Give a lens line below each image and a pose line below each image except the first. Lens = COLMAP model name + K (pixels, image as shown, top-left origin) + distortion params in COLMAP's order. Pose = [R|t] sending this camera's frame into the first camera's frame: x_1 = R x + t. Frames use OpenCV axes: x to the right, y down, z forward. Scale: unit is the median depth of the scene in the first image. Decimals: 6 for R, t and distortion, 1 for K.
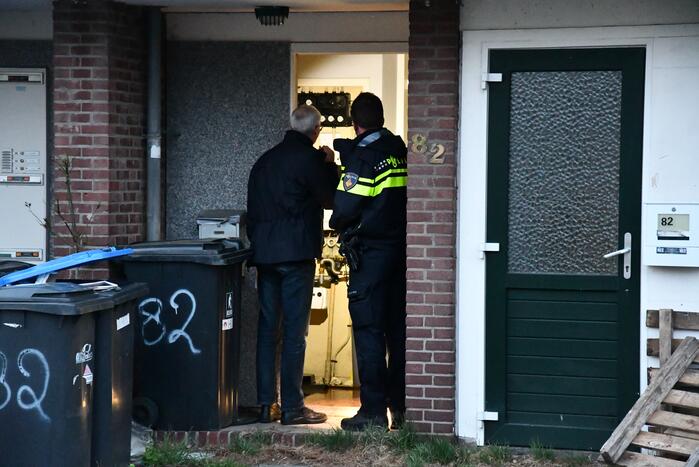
lens RADIAL K [[2411.8, 0, 349.5], [0, 2411.8, 233.5], [0, 0, 1]] dist [1.068812, 1.501859]
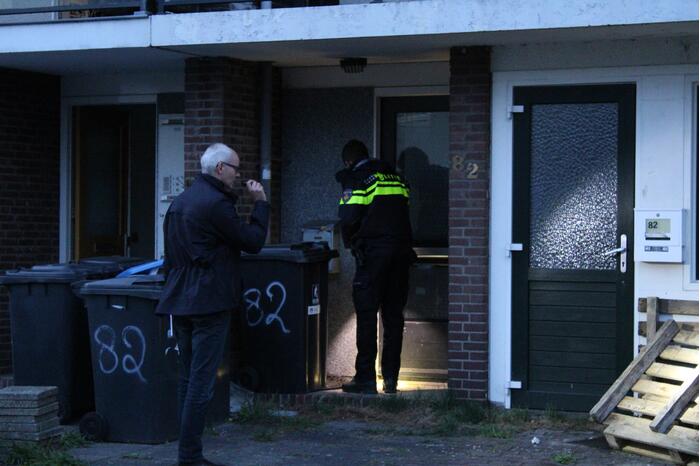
lens RADIAL K [[1692.0, 0, 350.0], [0, 1692.0, 233.0], [0, 0, 1]] dist [0.067715, 0.200964]
pose [[0.988432, -0.002925, -0.151634, 0.104734], [0.000531, 0.999875, -0.015823, 0.011895], [0.151662, 0.015559, 0.988310, 0.141879]]
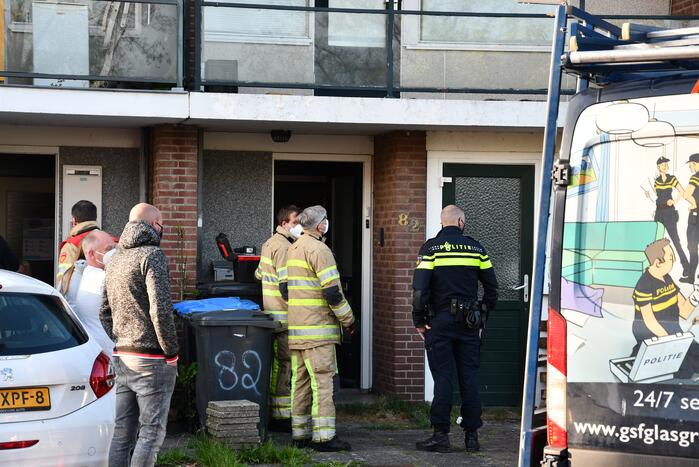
lens RADIAL K [[1861.6, 0, 334.5], [0, 1861.6, 235.3], [0, 0, 1]] dist [0.518330, 8.651552]
pose [[0.891237, 0.004691, 0.453514, -0.572234], [0.004779, 0.999794, -0.019733, -0.002476], [-0.453513, 0.019754, 0.891031, -0.081210]]
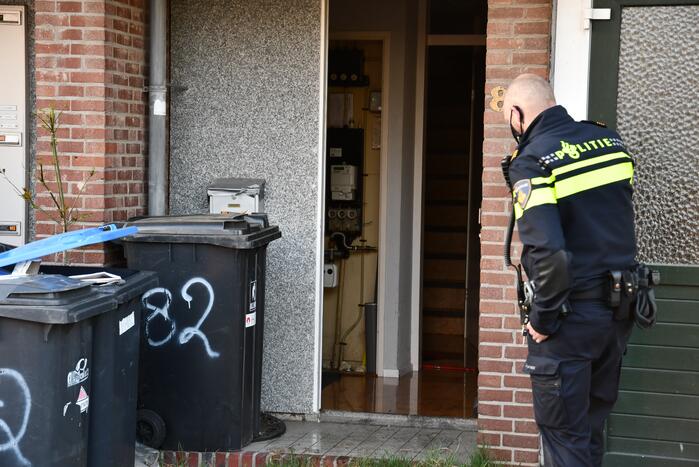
lens RADIAL K [[1745.1, 0, 349.5], [0, 1745.1, 233.5], [0, 0, 1]] dist [0.582116, 0.929532]
pose [[0.998150, 0.007955, 0.060280, -0.054900], [-0.009540, 0.999615, 0.026050, -0.007511], [-0.060049, -0.026577, 0.997842, 0.425797]]
